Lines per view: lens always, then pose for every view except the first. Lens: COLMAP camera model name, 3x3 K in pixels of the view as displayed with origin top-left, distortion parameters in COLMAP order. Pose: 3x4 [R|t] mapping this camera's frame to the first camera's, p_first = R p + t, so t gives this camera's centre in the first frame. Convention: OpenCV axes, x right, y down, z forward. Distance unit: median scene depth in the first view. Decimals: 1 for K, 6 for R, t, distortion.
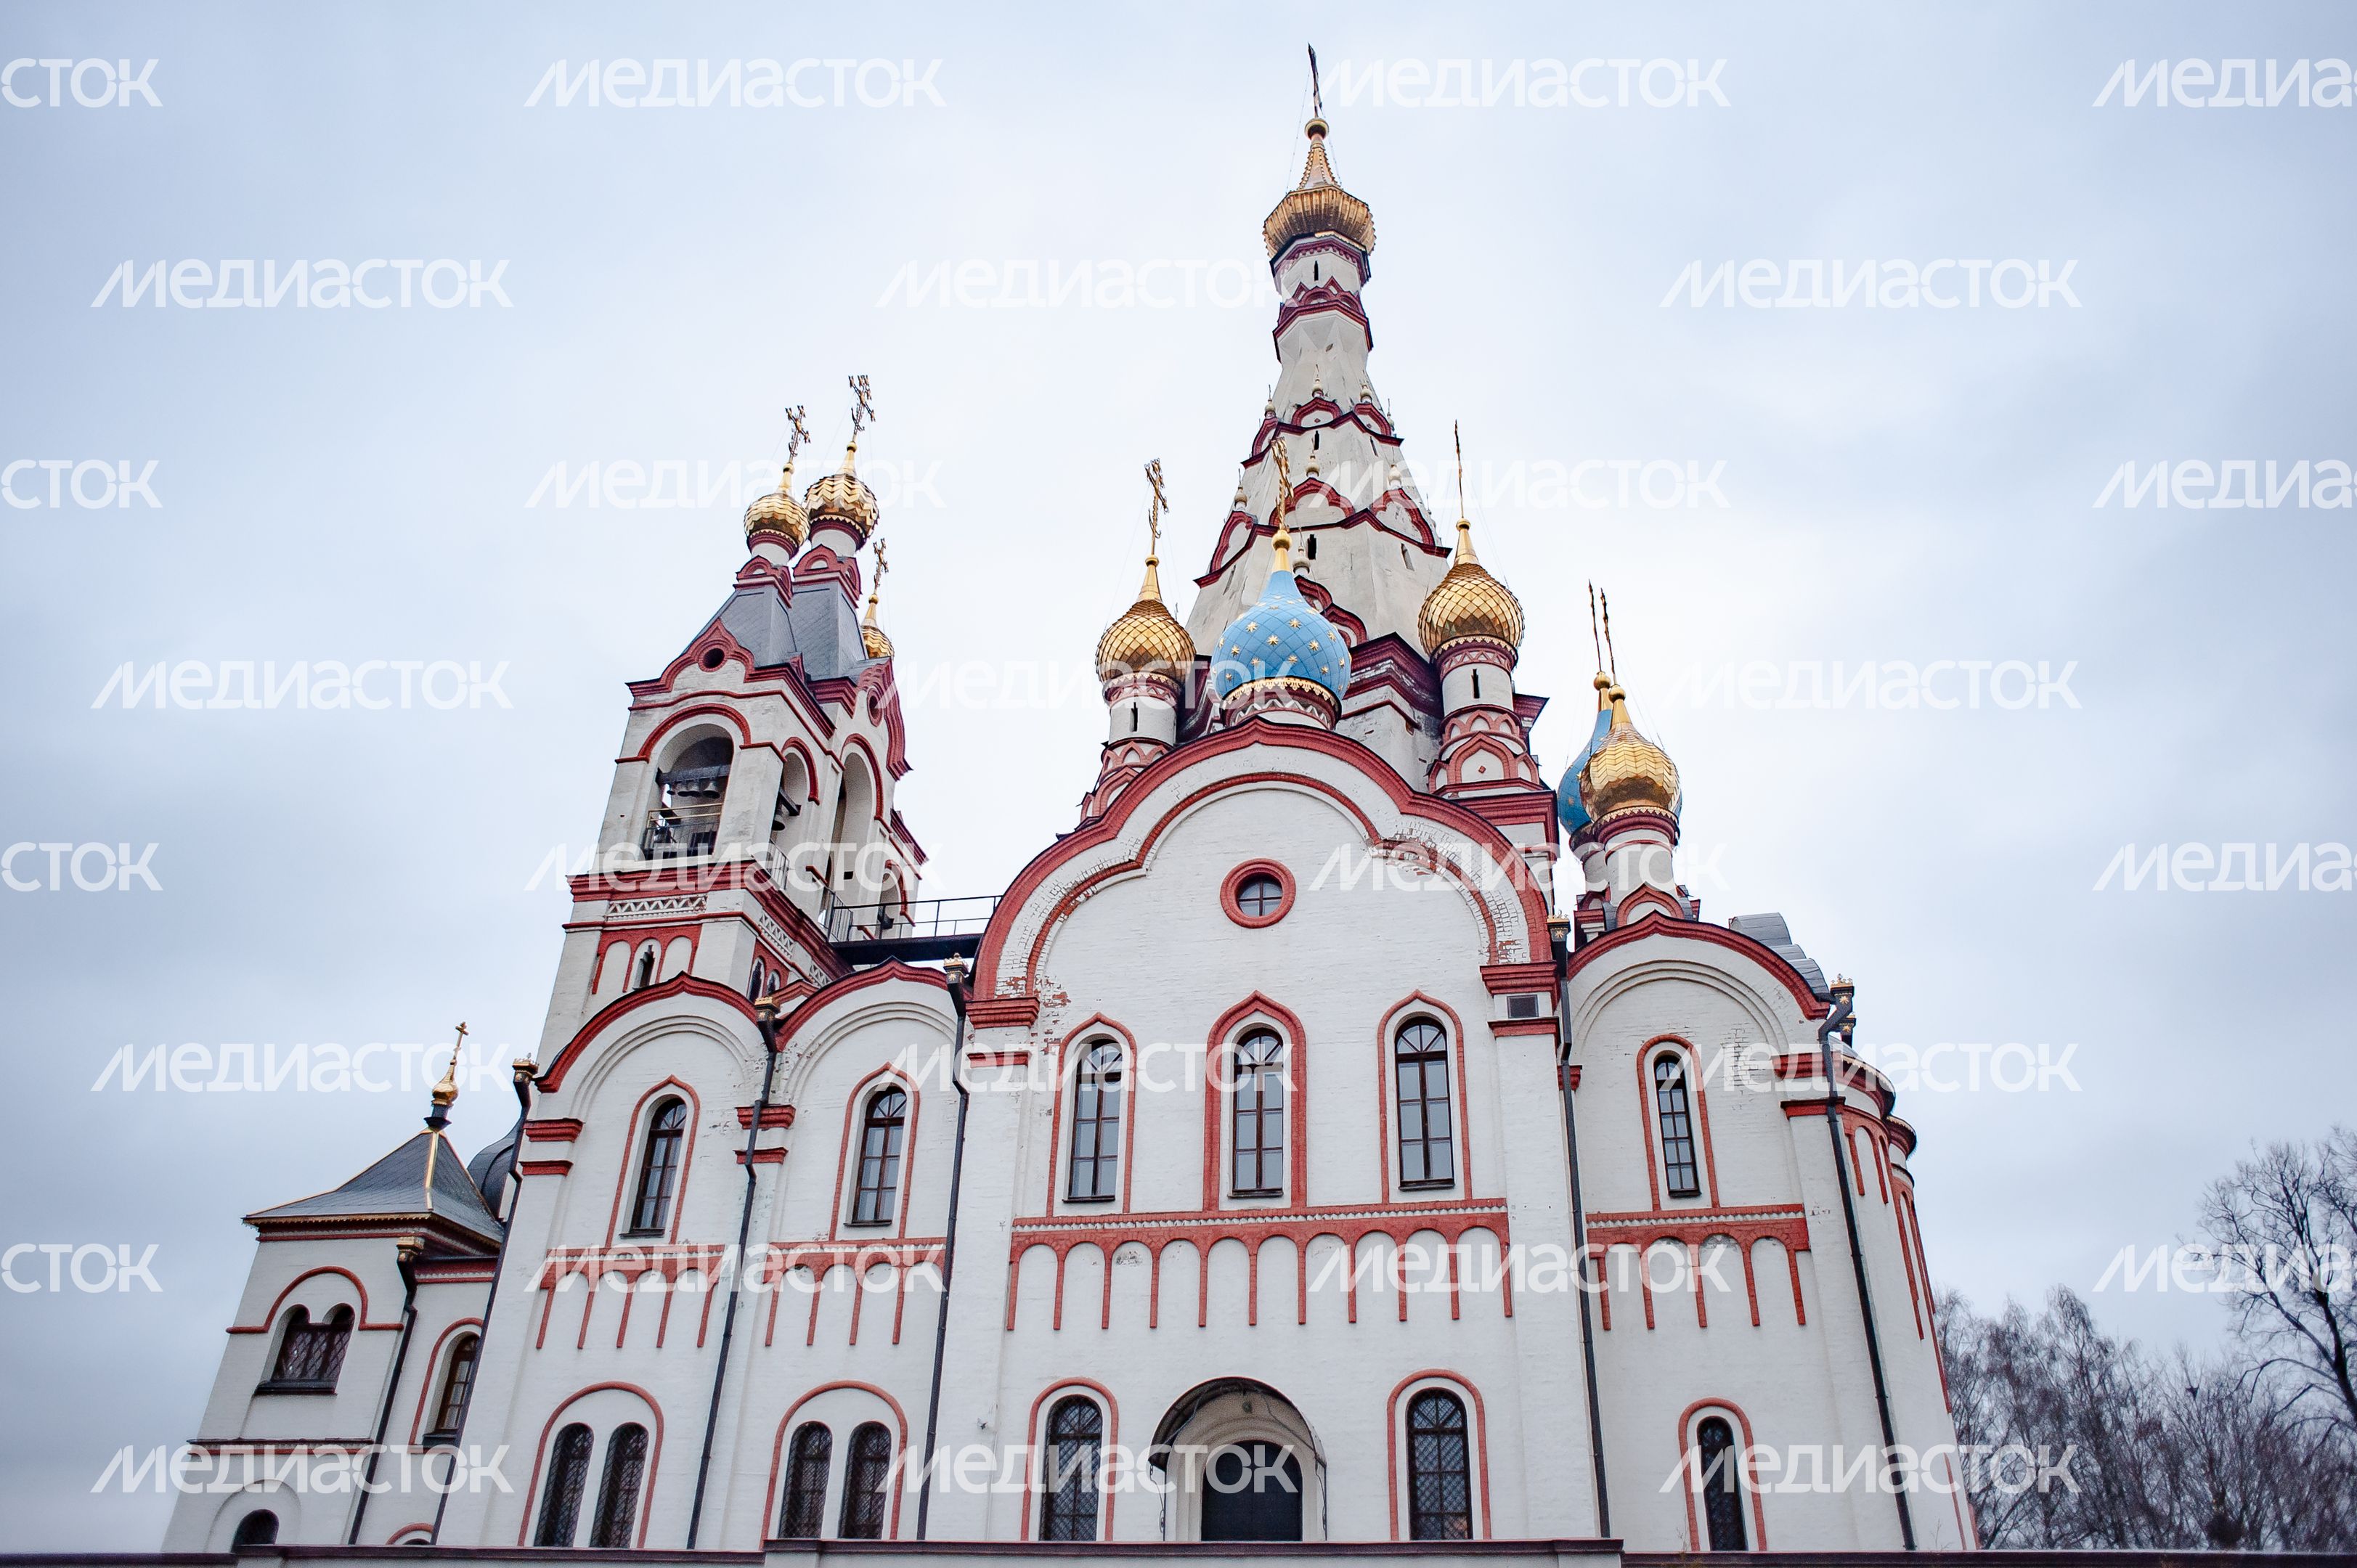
lens RADIAL K [[1605.8, 0, 1178.5], [0, 1605.8, 784.0], [0, 0, 1]] dist [-0.101488, 0.105321]
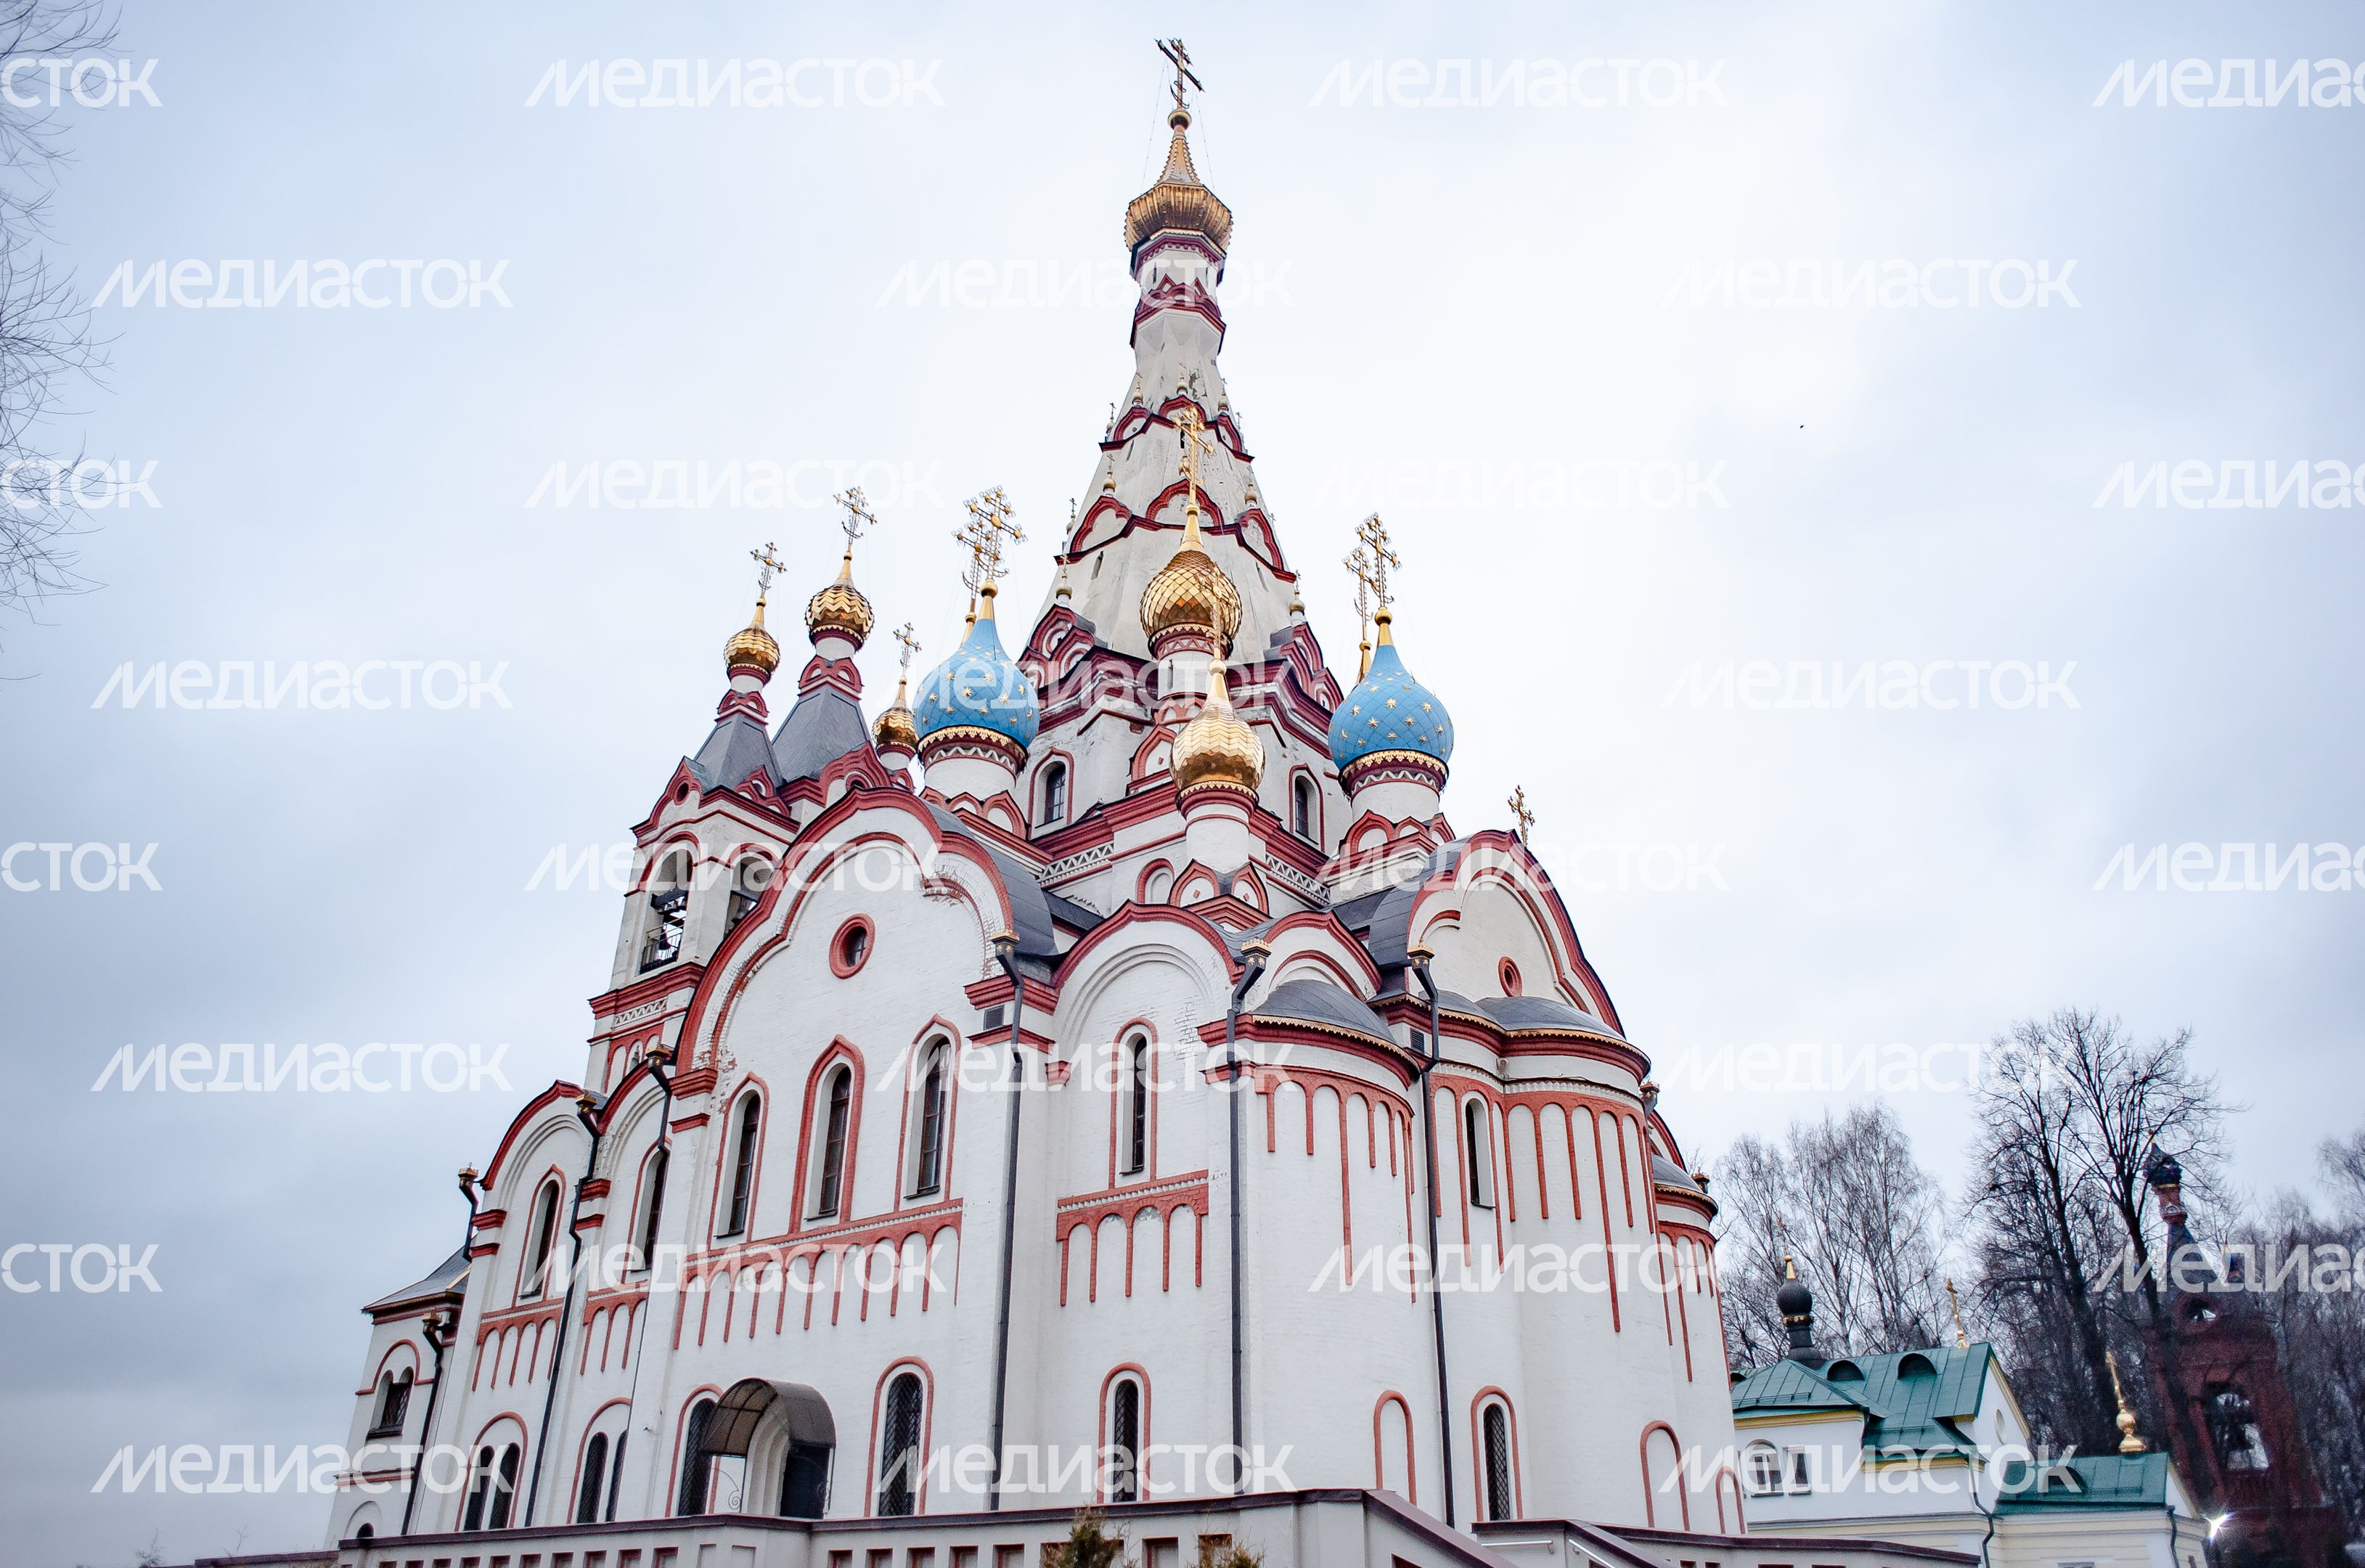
lens RADIAL K [[1598.4, 0, 1220.1], [0, 1598.4, 787.1], [0, 0, 1]] dist [-0.087093, 0.074704]
pose [[0.908028, -0.224531, -0.353652, 0.688592], [0.239442, 0.970909, -0.001639, 0.021858], [0.343732, -0.083191, 0.935376, 0.039235]]
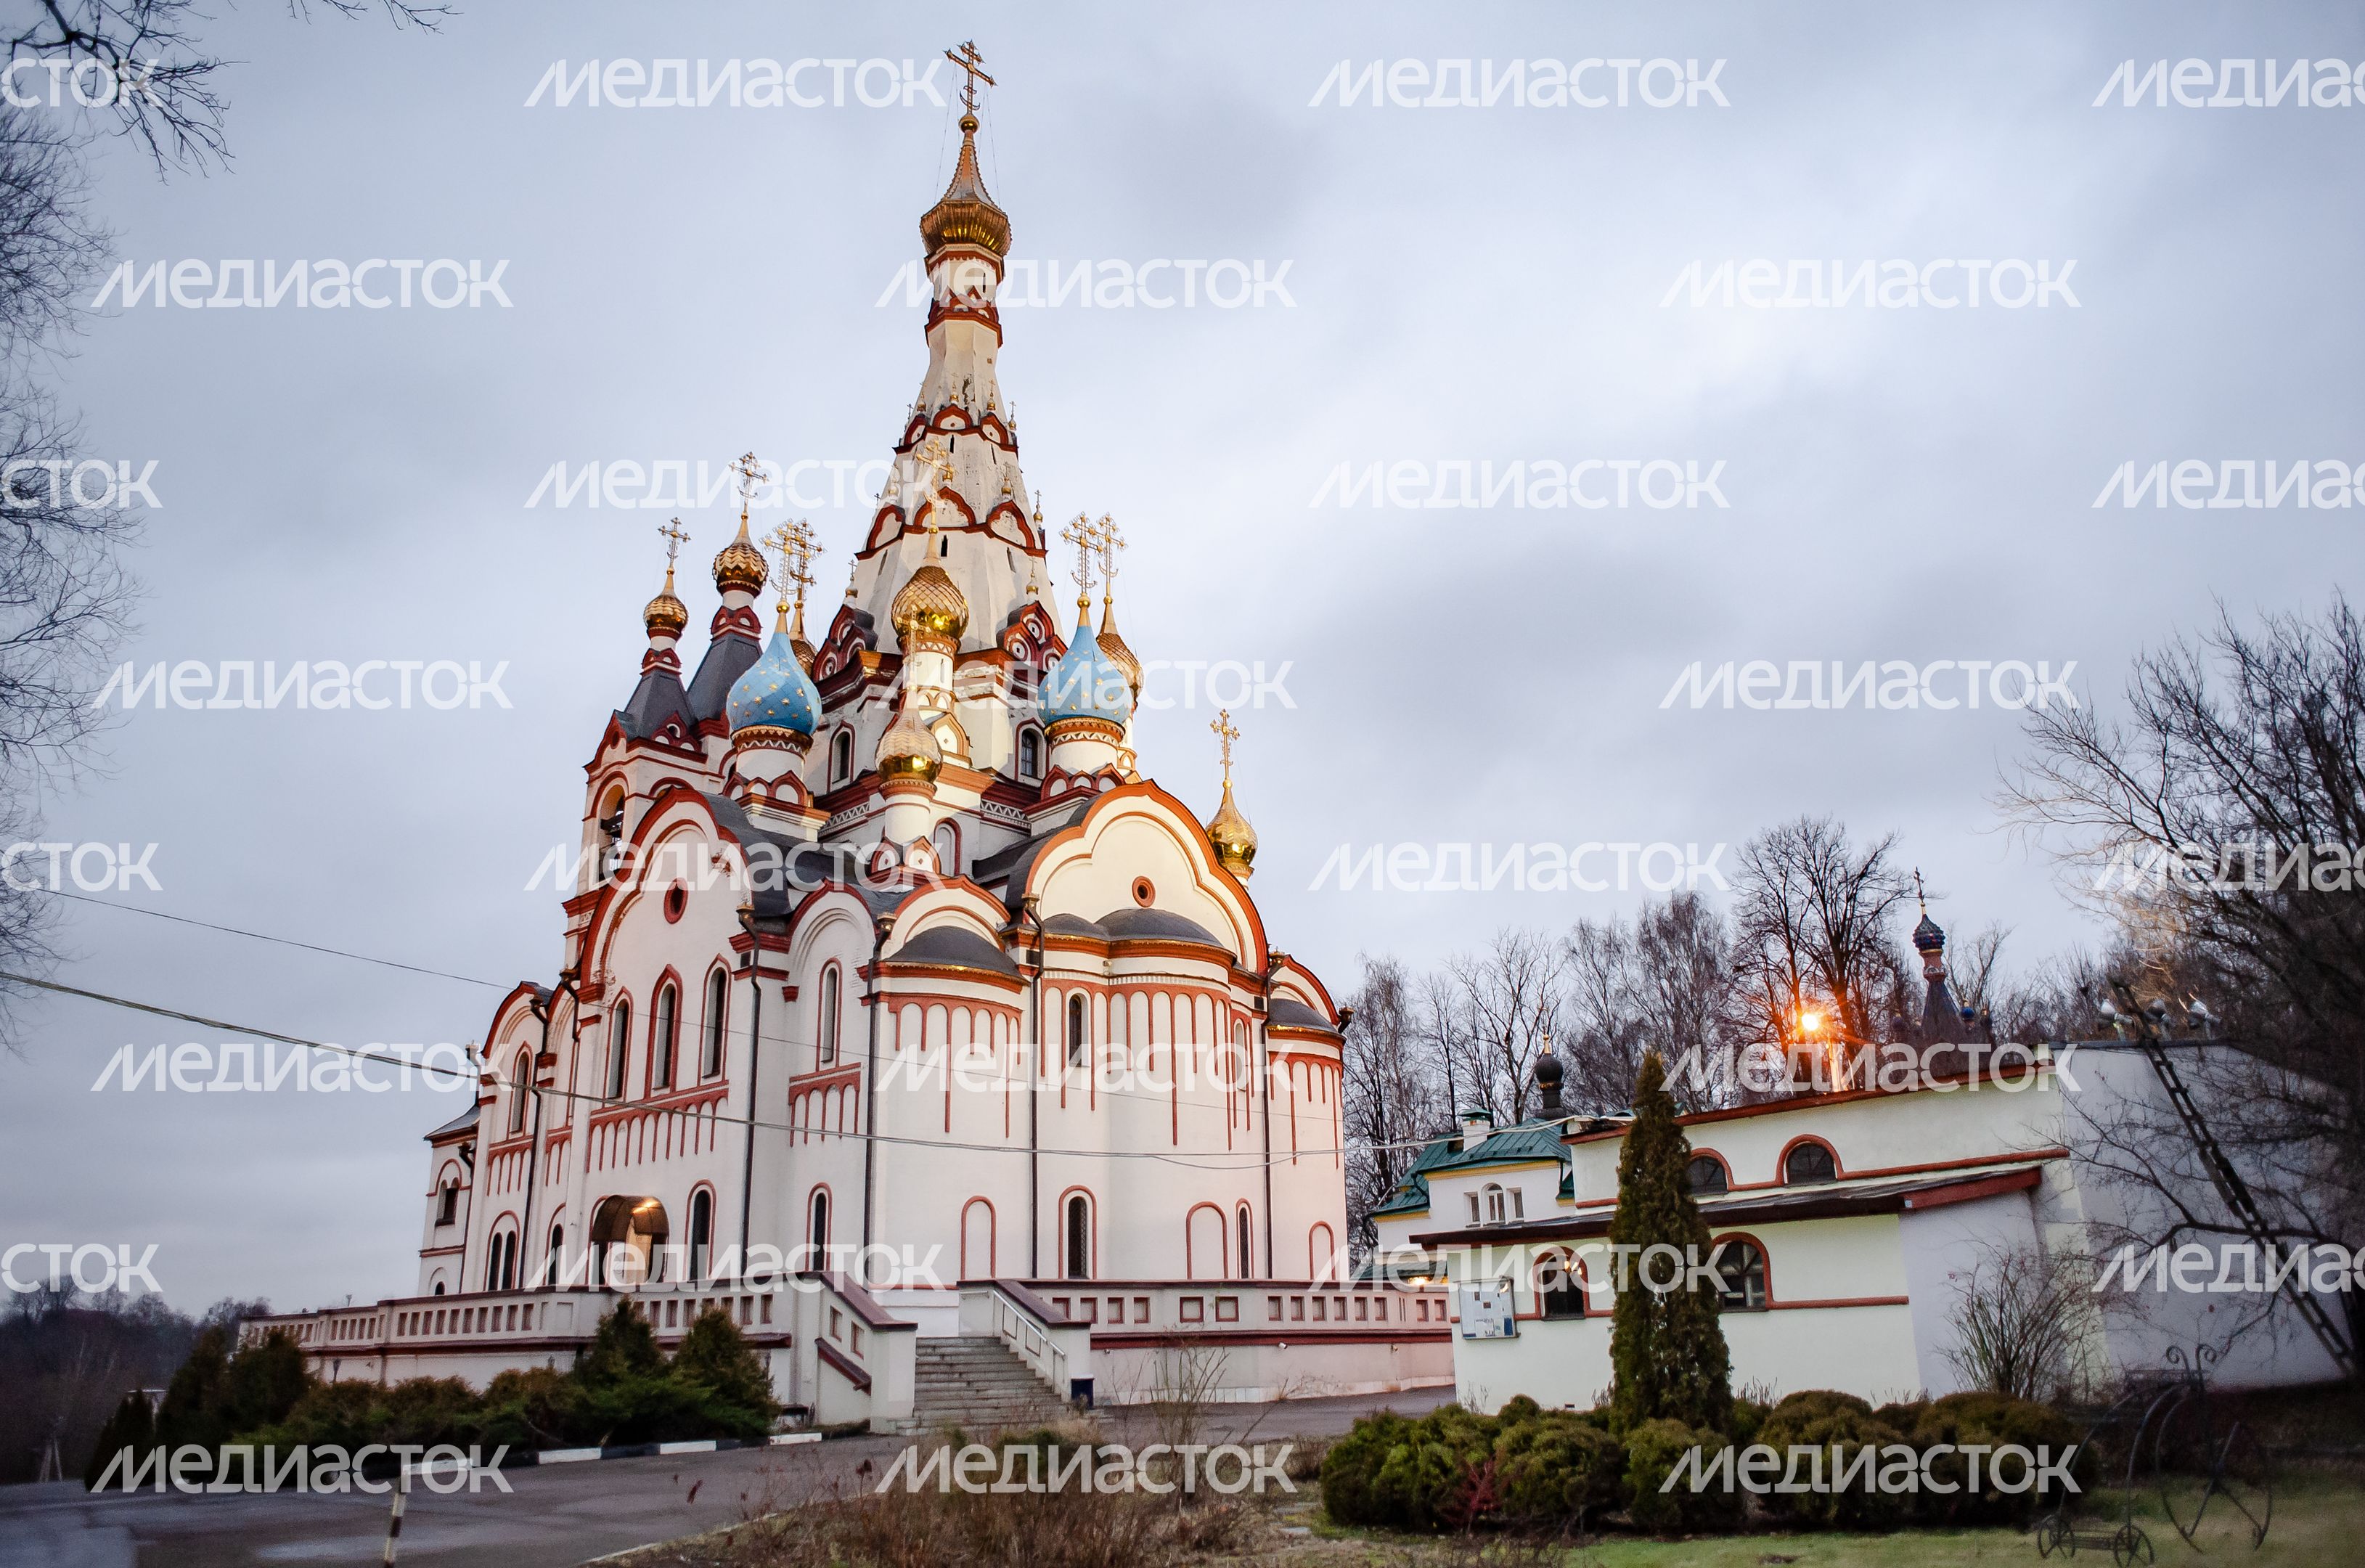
lens RADIAL K [[1598.4, 0, 1220.1], [0, 1598.4, 787.1], [0, 0, 1]] dist [-0.087093, 0.074704]
pose [[0.862585, -0.214525, -0.458177, 1.263151], [0.307359, 0.941564, 0.137794, -0.091454], [0.401843, -0.259683, 0.878115, -0.172791]]
